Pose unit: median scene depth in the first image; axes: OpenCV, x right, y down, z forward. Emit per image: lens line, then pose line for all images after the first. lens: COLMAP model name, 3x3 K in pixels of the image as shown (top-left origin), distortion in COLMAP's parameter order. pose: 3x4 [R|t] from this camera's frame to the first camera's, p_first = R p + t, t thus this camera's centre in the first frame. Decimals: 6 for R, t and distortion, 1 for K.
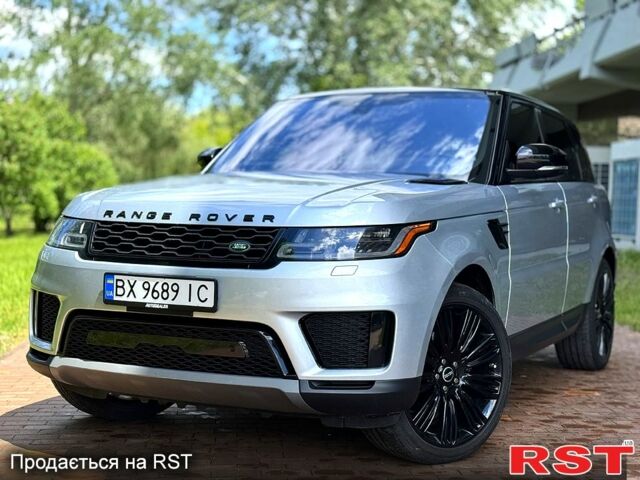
lens RADIAL K [[1036.2, 0, 320.0], [0, 1036.2, 240.0], [0, 0, 1]] dist [0.178821, -0.026578]
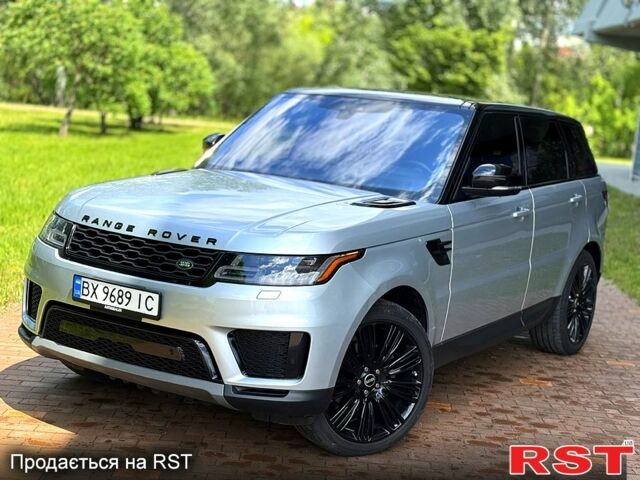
lens RADIAL K [[1036.2, 0, 320.0], [0, 1036.2, 240.0], [0, 0, 1]] dist [0.178821, -0.026578]
pose [[0.992866, 0.074990, -0.092706, 0.170703], [-0.065462, 0.992642, 0.101864, -0.142785], [0.099663, -0.095069, 0.990469, -0.125010]]
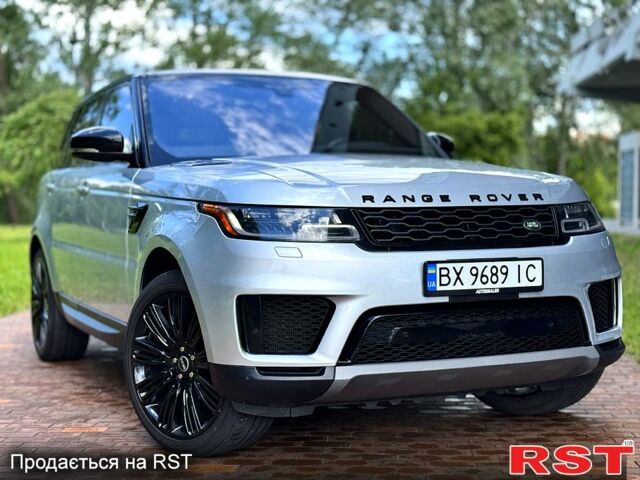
lens RADIAL K [[1036.2, 0, 320.0], [0, 1036.2, 240.0], [0, 0, 1]] dist [0.178821, -0.026578]
pose [[0.628205, -0.058687, 0.775832, -0.964131], [0.049950, 0.998136, 0.035057, -0.024280], [-0.776443, 0.016730, 0.629965, 0.497527]]
